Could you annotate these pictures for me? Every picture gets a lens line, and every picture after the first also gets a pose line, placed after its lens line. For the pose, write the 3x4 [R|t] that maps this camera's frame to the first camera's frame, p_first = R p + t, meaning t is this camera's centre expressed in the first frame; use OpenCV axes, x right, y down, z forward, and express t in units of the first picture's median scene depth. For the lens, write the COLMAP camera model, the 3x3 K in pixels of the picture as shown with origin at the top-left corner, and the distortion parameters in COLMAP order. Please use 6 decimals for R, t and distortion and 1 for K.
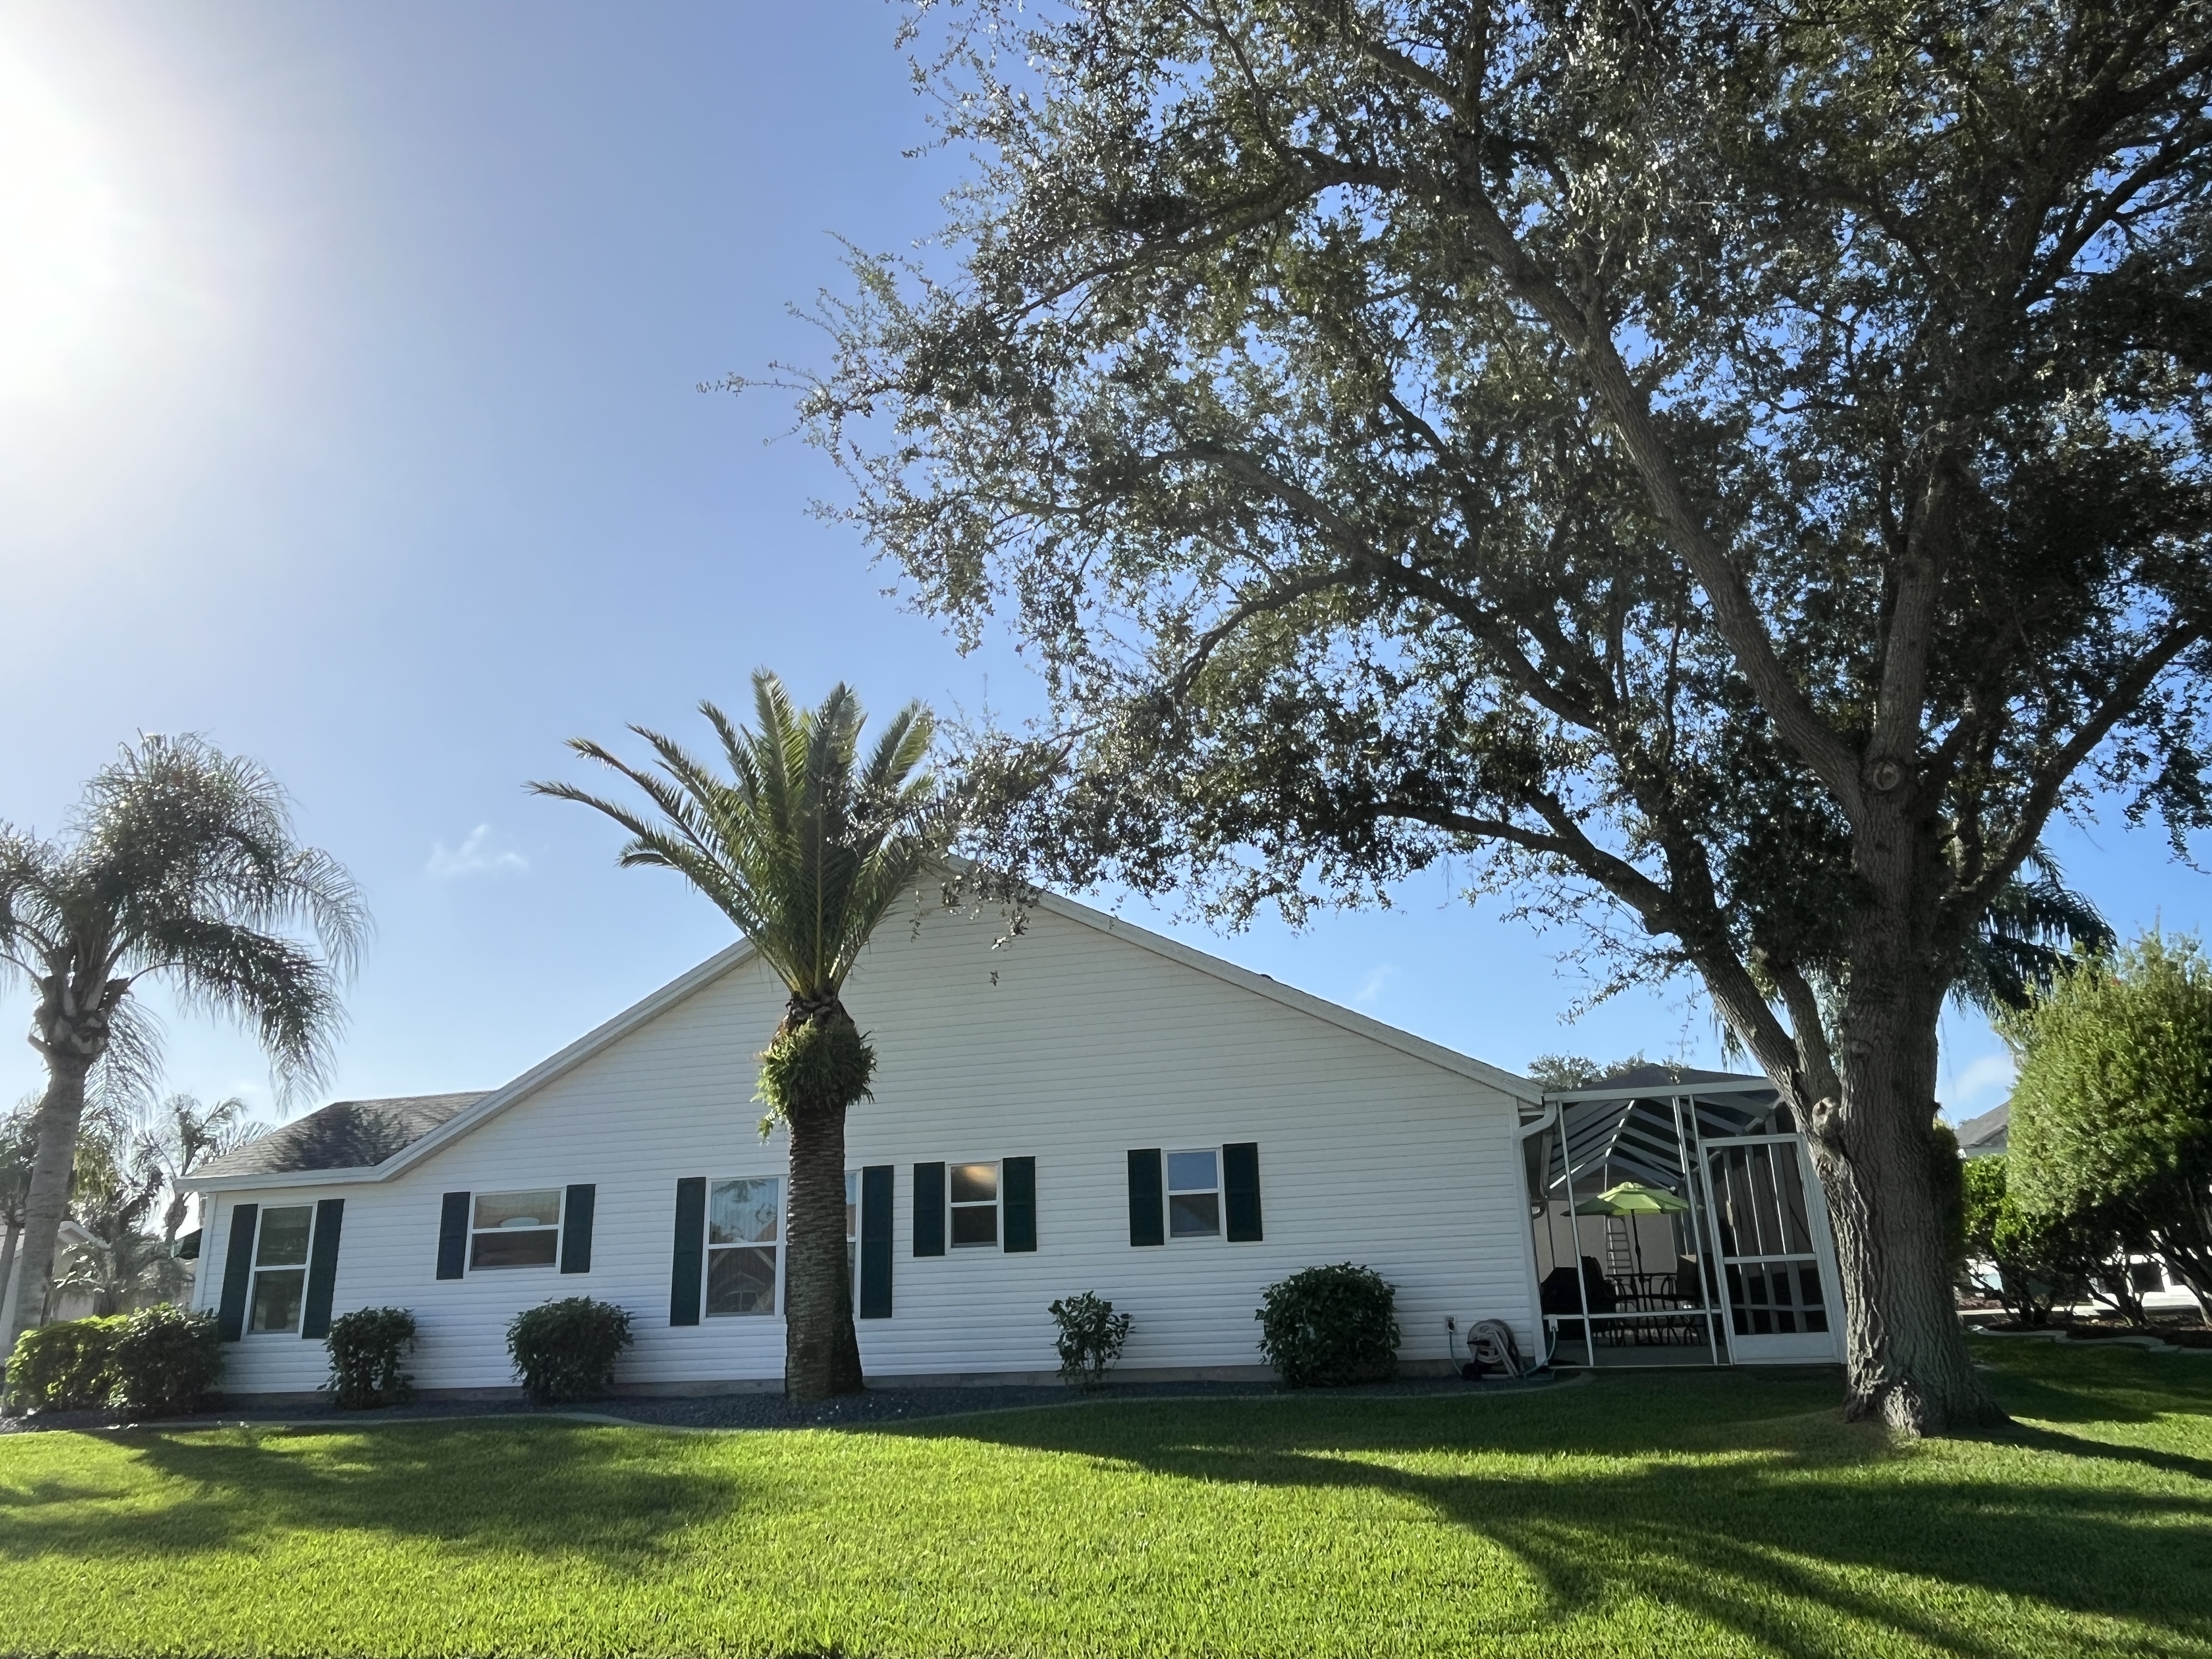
lens RADIAL K [[1546.2, 0, 1132.1], [0, 1546.2, 809.3], [0, 0, 1]] dist [-0.009318, 0.009530]
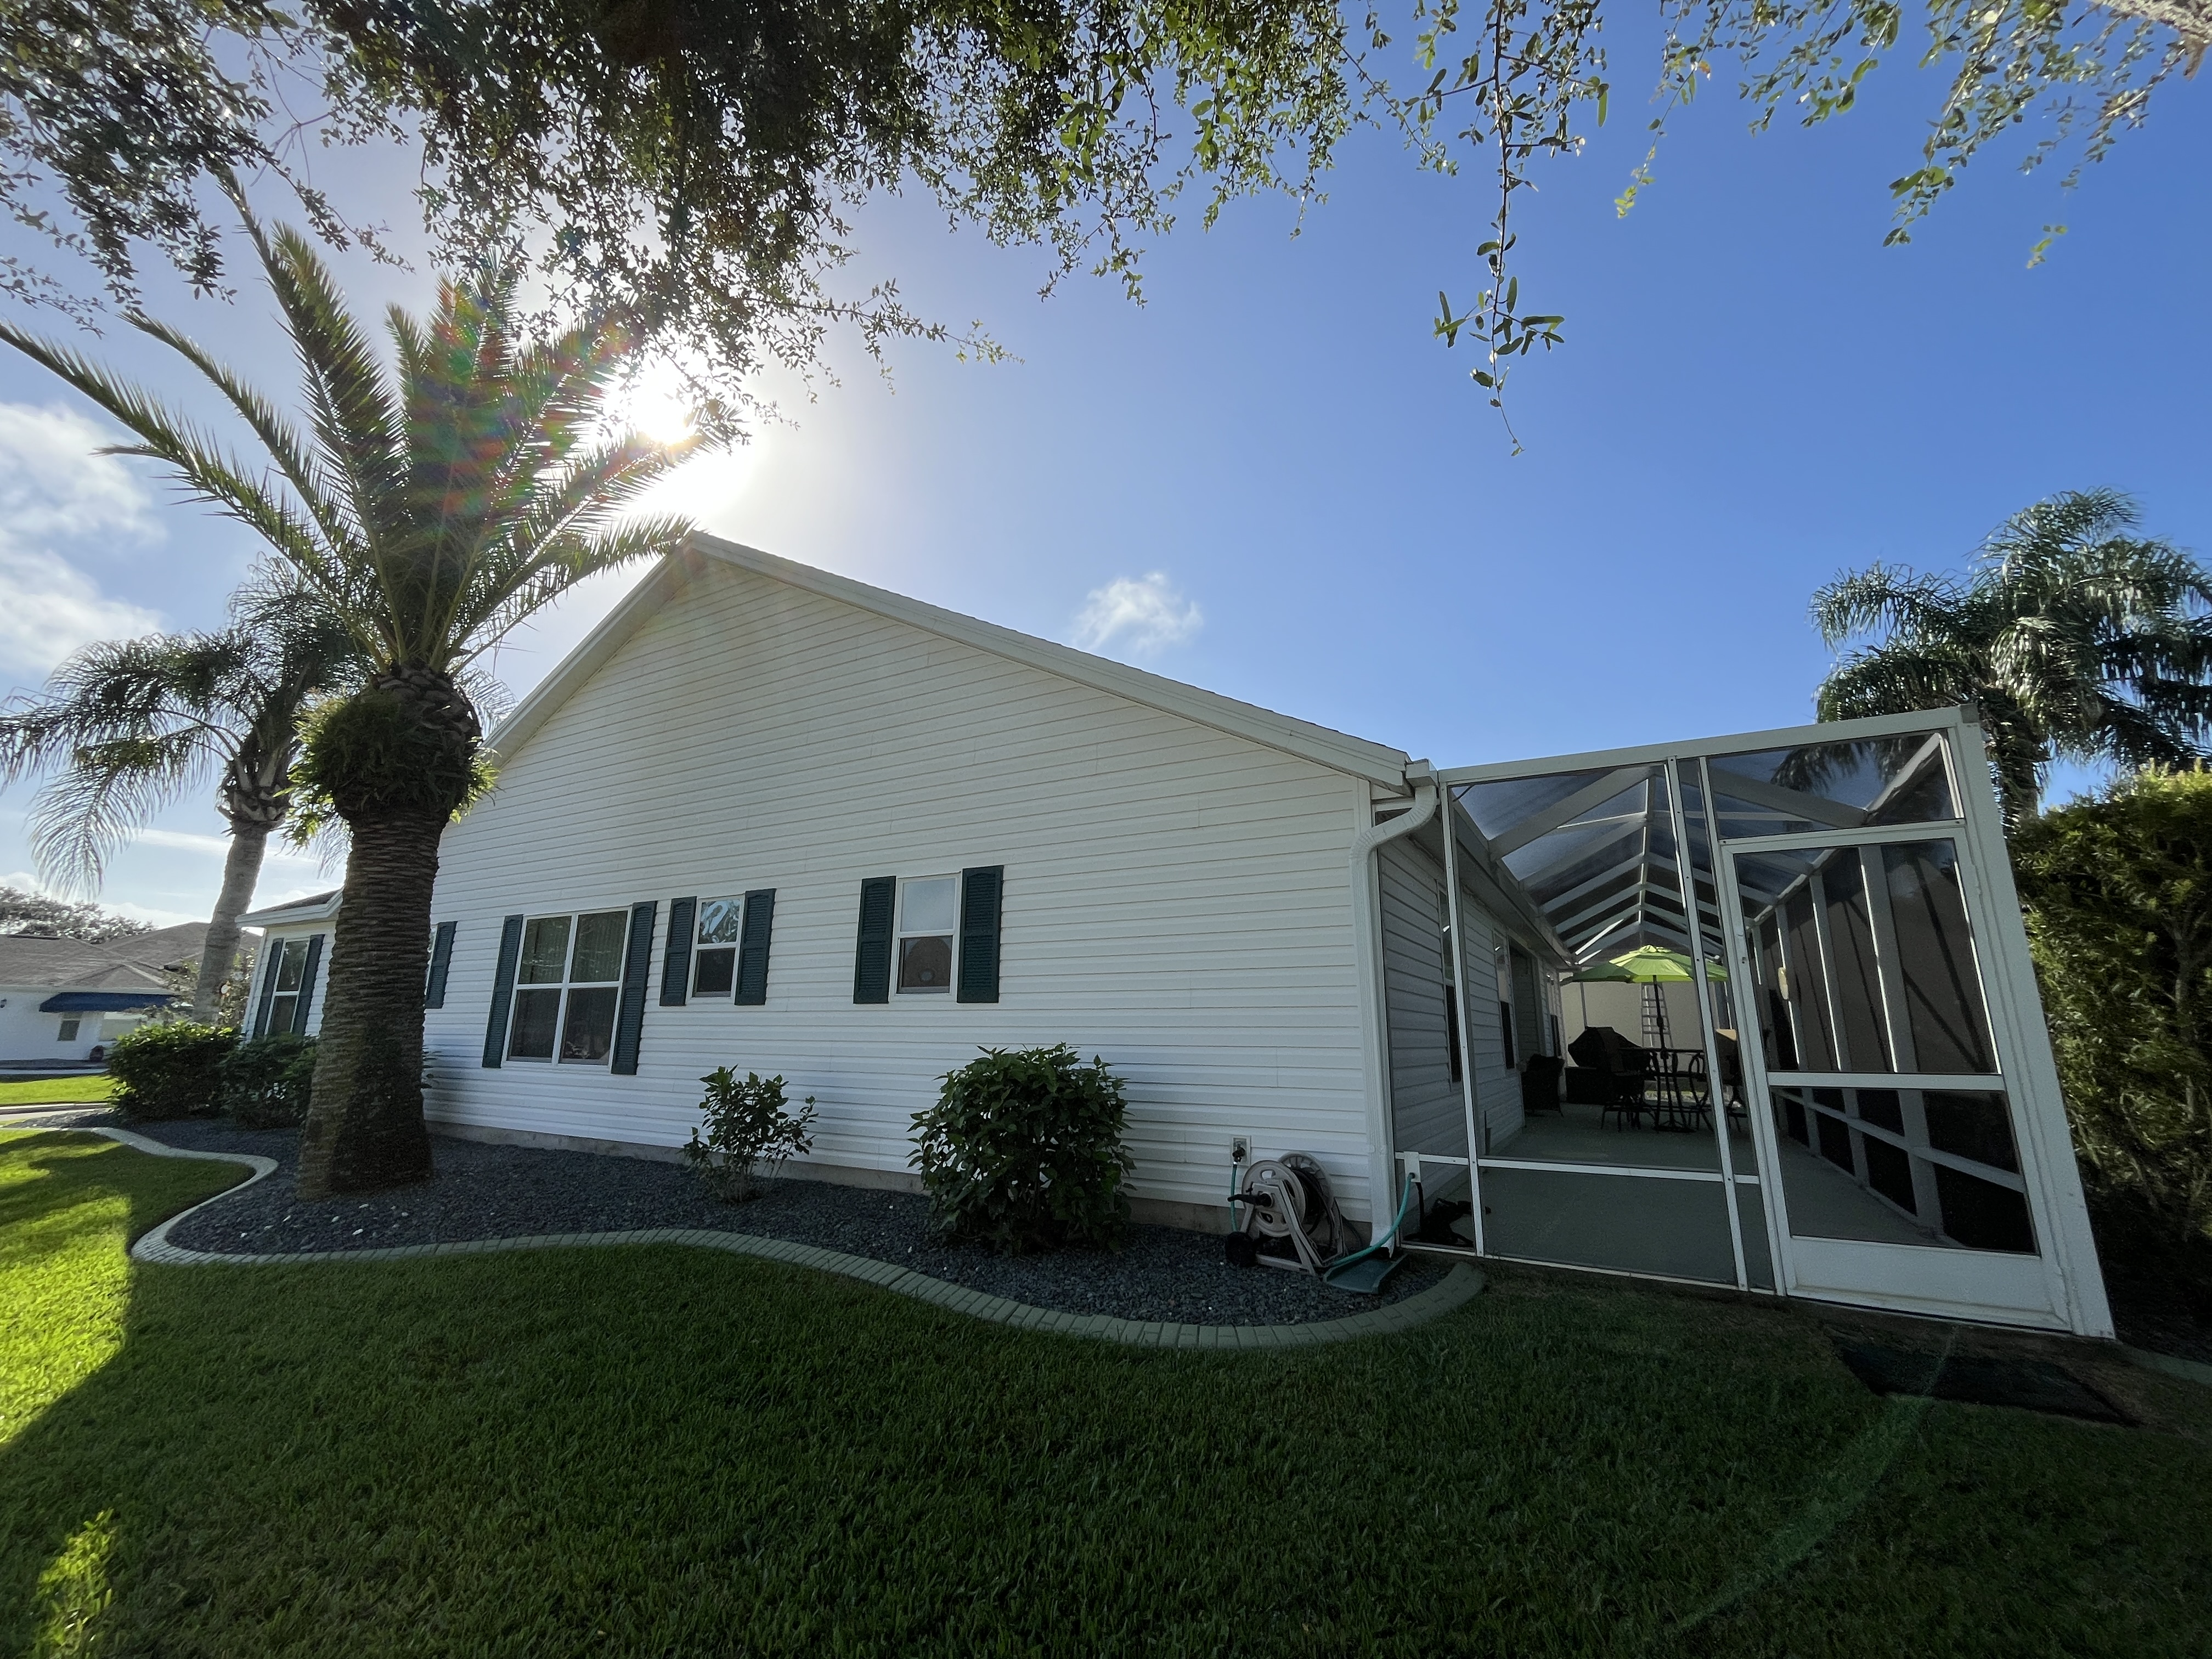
lens RADIAL K [[905.4, 0, 1115.9], [0, 905.4, 821.1], [0, 0, 1]] dist [-0.005081, 0.002322]
pose [[0.963361, -0.019005, -0.267534, 0.239224], [0.043644, 0.995299, 0.086453, 0.161715], [0.264633, -0.094962, 0.959662, 0.617976]]
